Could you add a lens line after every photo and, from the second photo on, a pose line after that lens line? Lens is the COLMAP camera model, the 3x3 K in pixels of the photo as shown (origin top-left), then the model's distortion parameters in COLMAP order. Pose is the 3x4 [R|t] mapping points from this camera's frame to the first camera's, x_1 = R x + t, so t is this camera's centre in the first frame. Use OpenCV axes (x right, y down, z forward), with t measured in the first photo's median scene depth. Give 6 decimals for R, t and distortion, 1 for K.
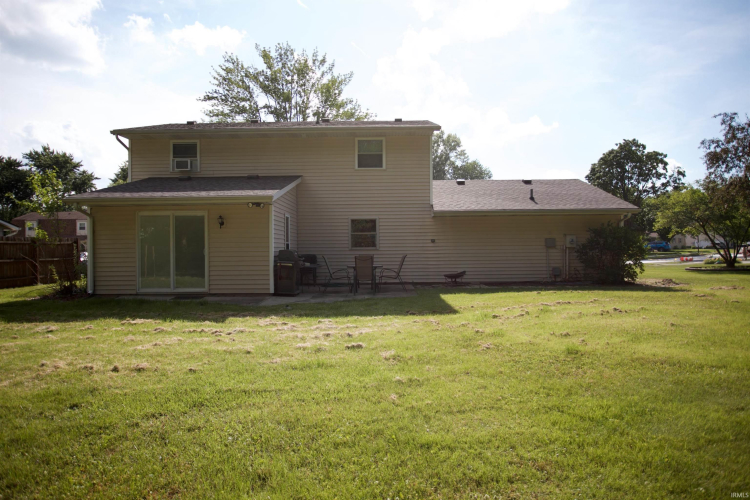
lens RADIAL K [[509.4, 0, 390.8], [0, 509.4, 247.7], [0, 0, 1]] dist [-0.000969, 0.000834]
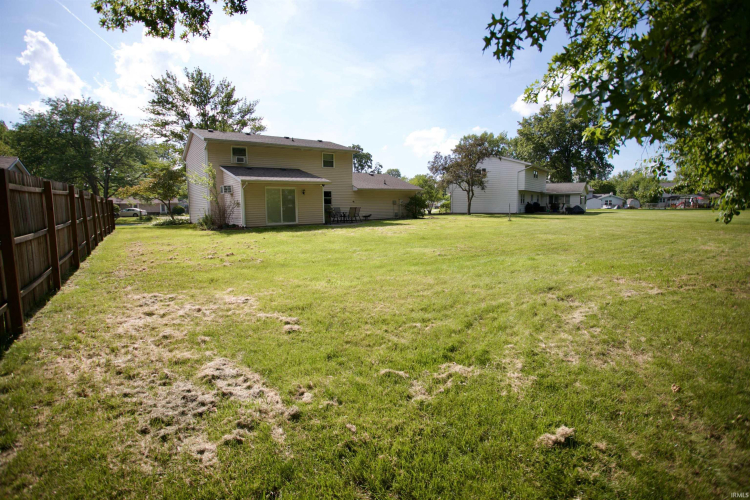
lens RADIAL K [[376.4, 0, 381.8], [0, 376.4, 250.3], [0, 0, 1]] dist [-0.033891, 0.000765]
pose [[0.800294, -0.069886, 0.595521, -0.831481], [0.000693, 0.993292, 0.115635, 0.009394], [-0.599608, -0.092129, 0.794974, -0.431624]]
